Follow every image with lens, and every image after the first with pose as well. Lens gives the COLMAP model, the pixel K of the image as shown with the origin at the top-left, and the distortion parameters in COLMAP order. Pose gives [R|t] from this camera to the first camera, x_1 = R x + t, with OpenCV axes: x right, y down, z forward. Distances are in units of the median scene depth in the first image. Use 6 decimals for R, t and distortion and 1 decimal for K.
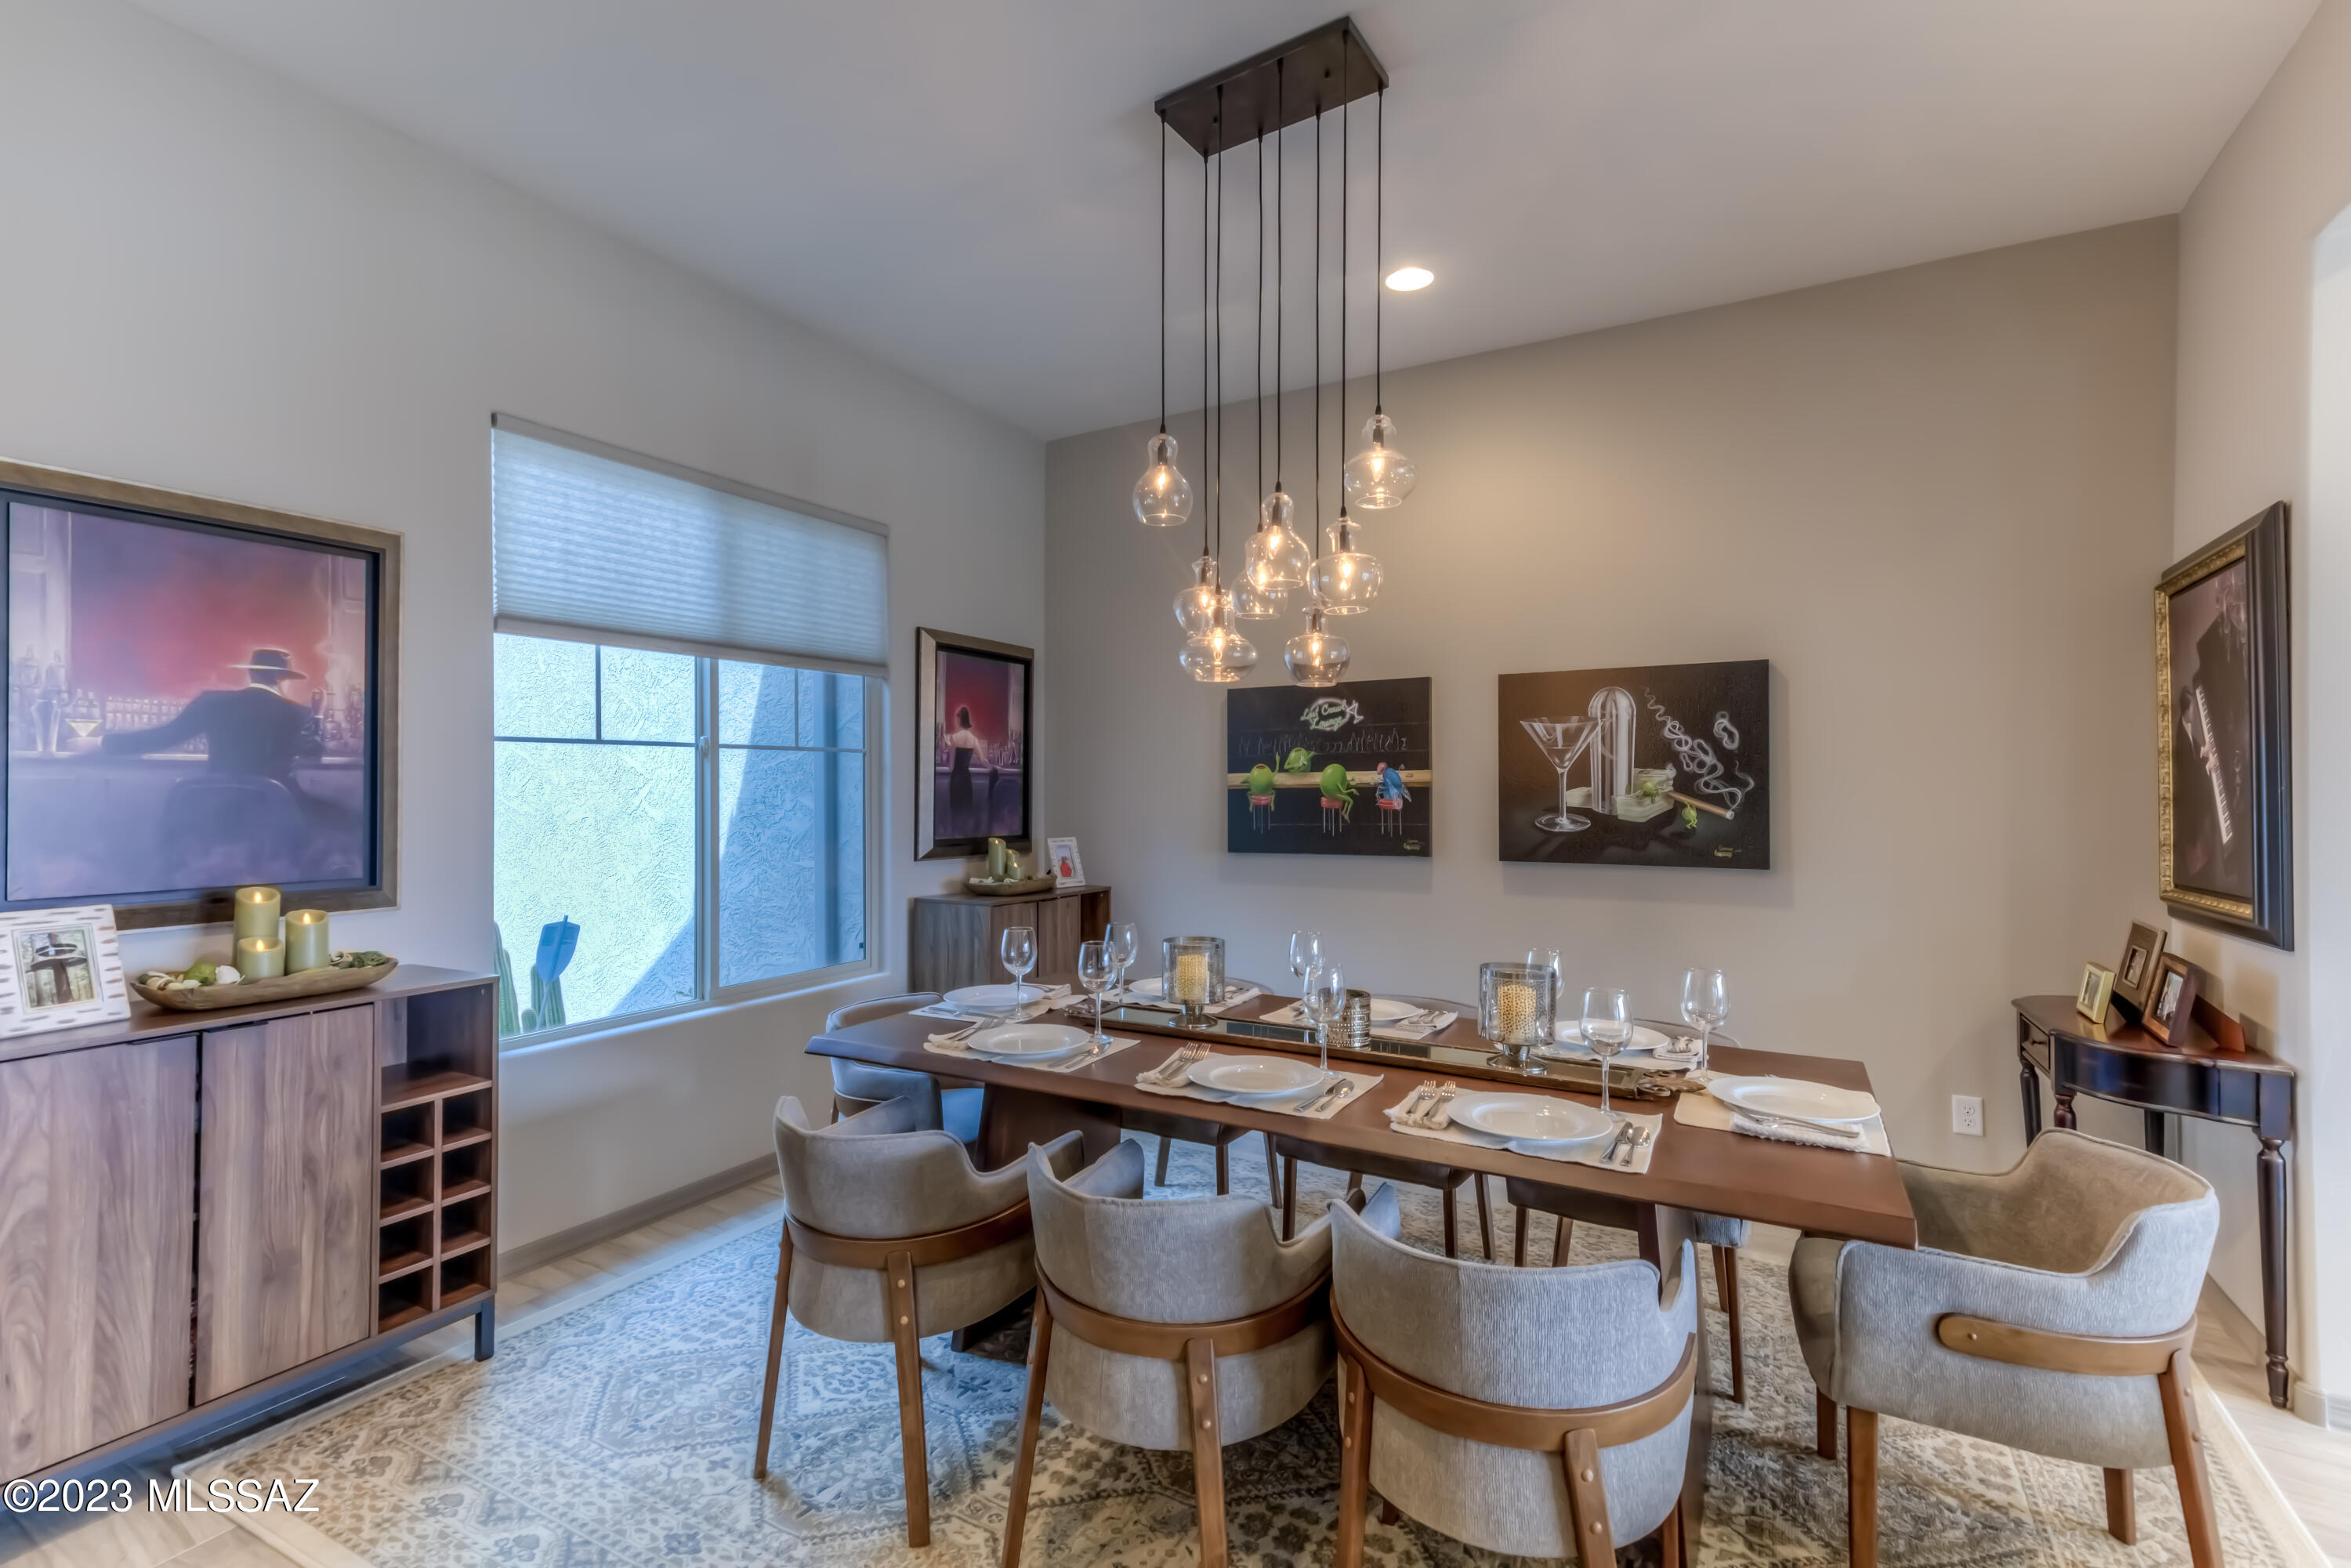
lens RADIAL K [[1077.7, 0, 1180.7], [0, 1077.7, 765.8], [0, 0, 1]] dist [0.016200, 0.000568]
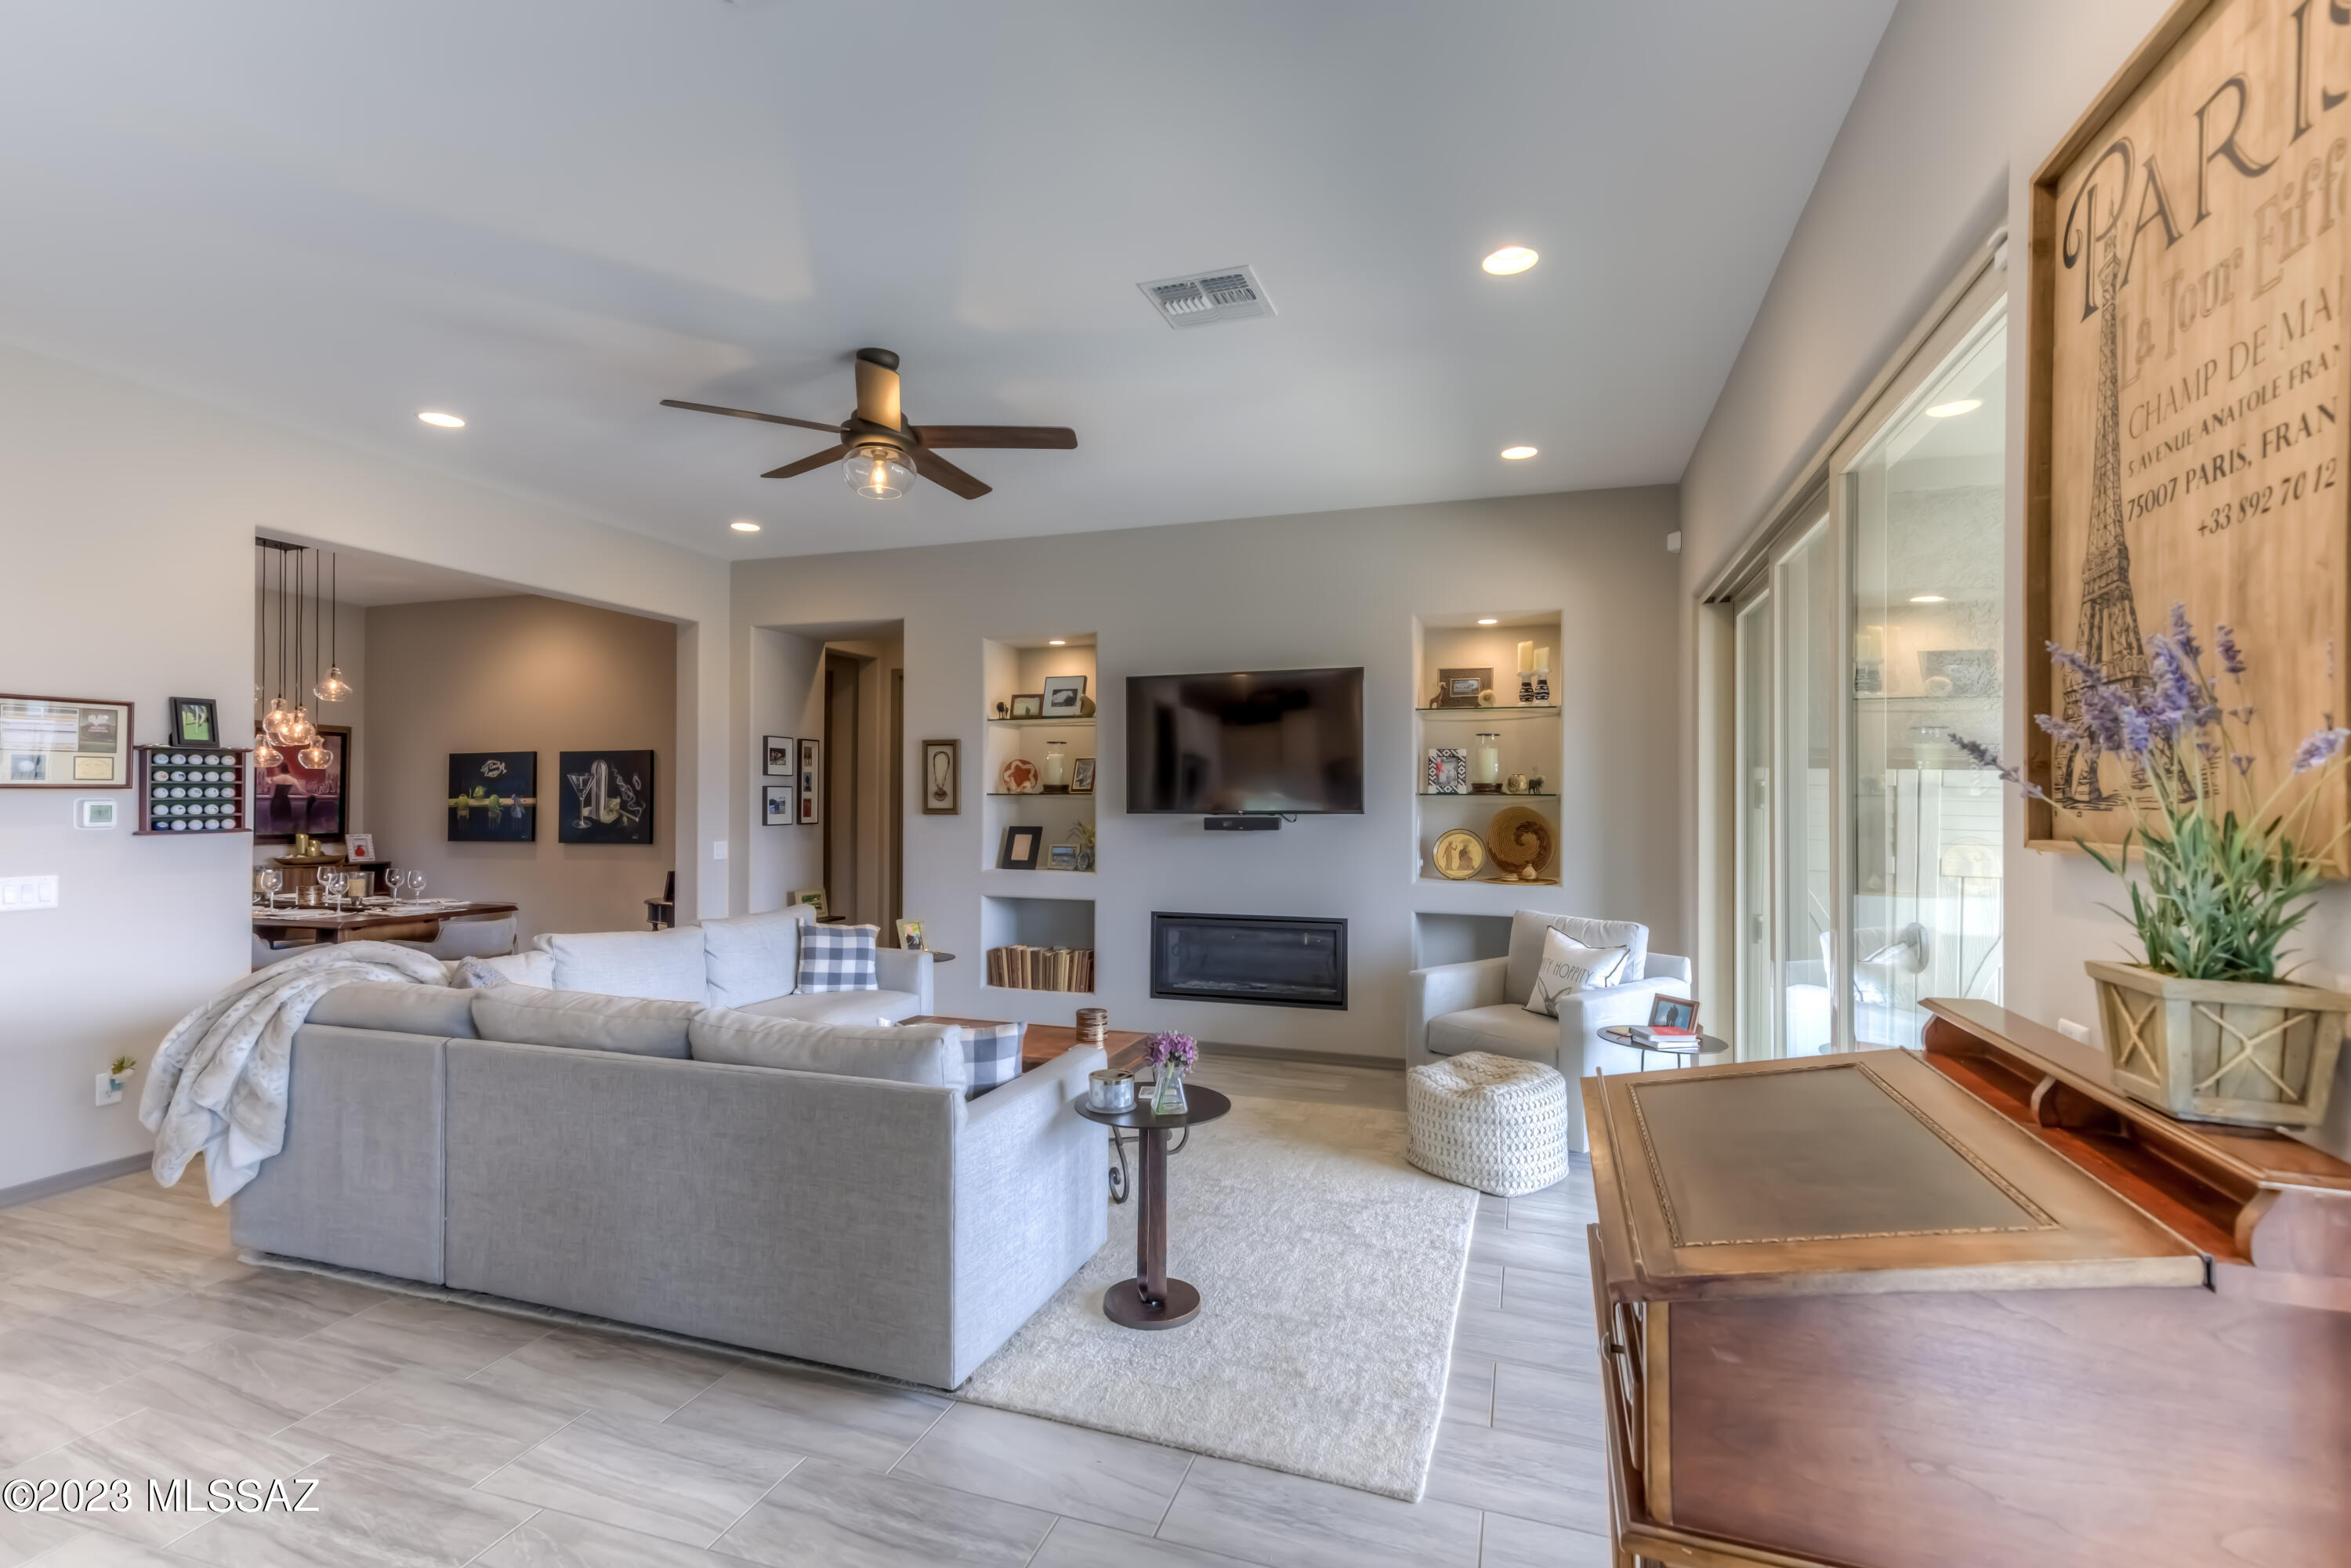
lens RADIAL K [[1077.7, 0, 1180.7], [0, 1077.7, 765.8], [0, 0, 1]] dist [0.016200, 0.000568]
pose [[0.981143, 0.009248, 0.193064, 1.000577], [-0.006728, 0.999883, -0.013703, -0.035756], [-0.193168, 0.012146, 0.981090, -1.183546]]
